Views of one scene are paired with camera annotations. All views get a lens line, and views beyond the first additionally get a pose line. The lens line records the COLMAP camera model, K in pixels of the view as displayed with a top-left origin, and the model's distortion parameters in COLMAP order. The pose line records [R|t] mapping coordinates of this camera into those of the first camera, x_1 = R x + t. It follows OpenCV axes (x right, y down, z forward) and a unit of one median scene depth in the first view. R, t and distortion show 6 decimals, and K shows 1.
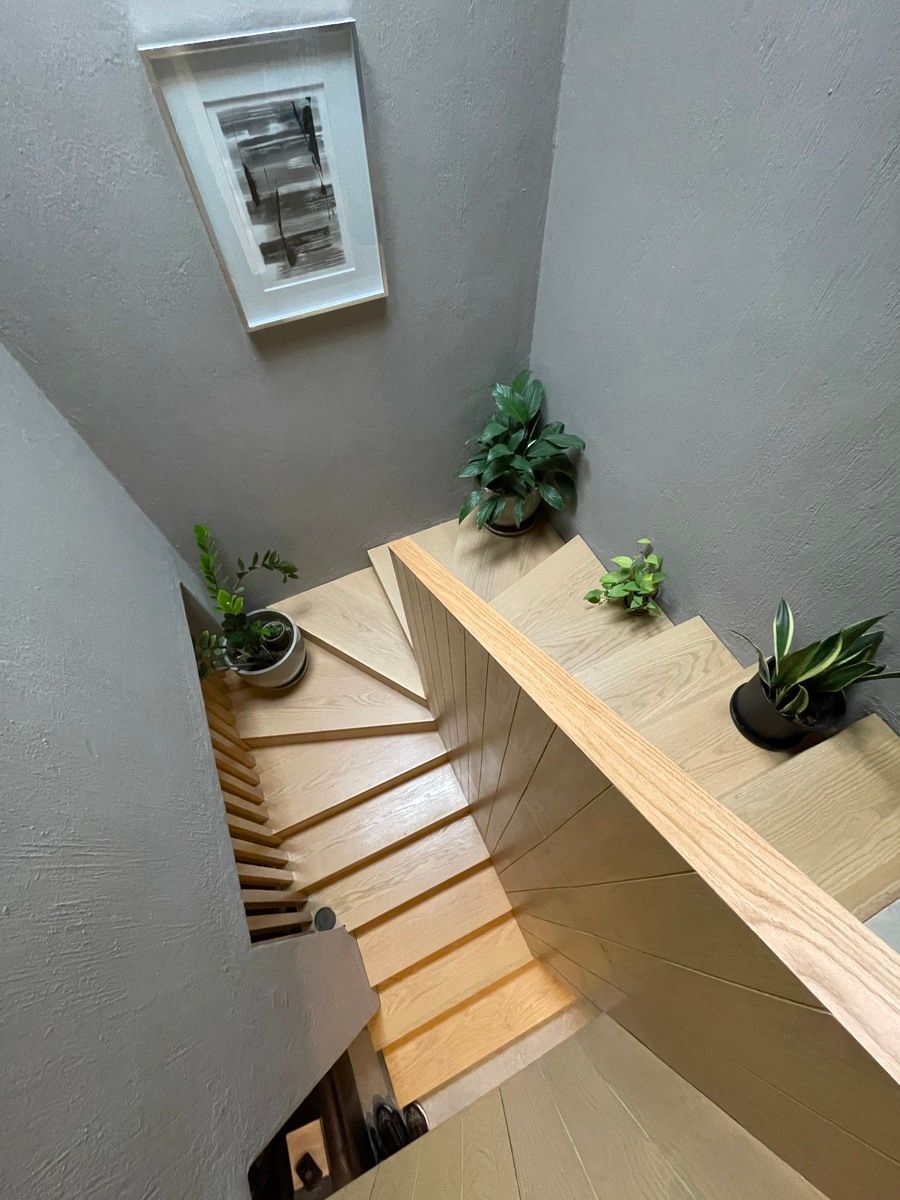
lens RADIAL K [[487.6, 0, 450.4], [0, 487.6, 603.5], [0, 0, 1]] dist [0.001531, -0.000422]
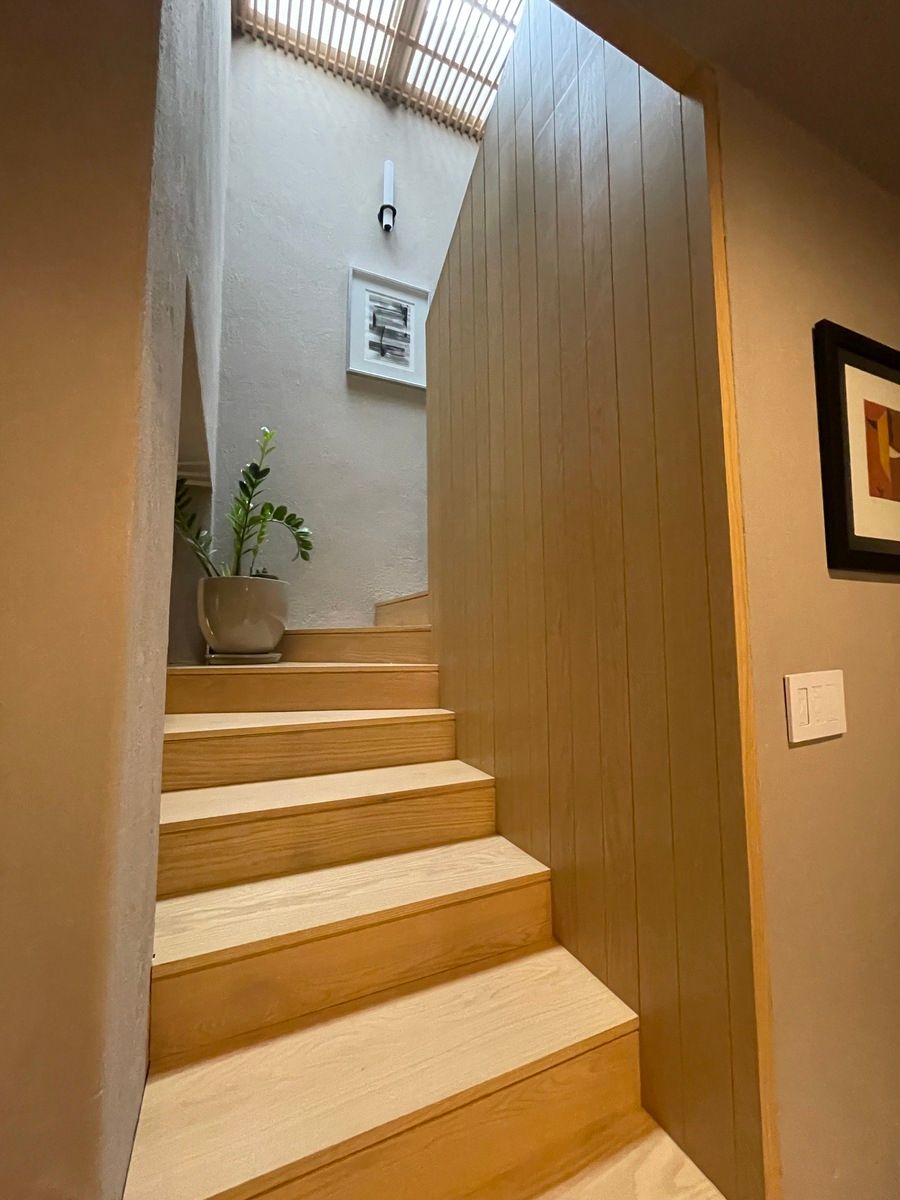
lens RADIAL K [[487.6, 0, 450.4], [0, 487.6, 603.5], [0, 0, 1]] dist [0.001531, -0.000422]
pose [[0.999620, 0.025896, -0.009448, -0.019623], [-0.019802, 0.436163, -0.899650, 1.525898], [-0.019176, 0.899495, 0.436510, 1.118944]]
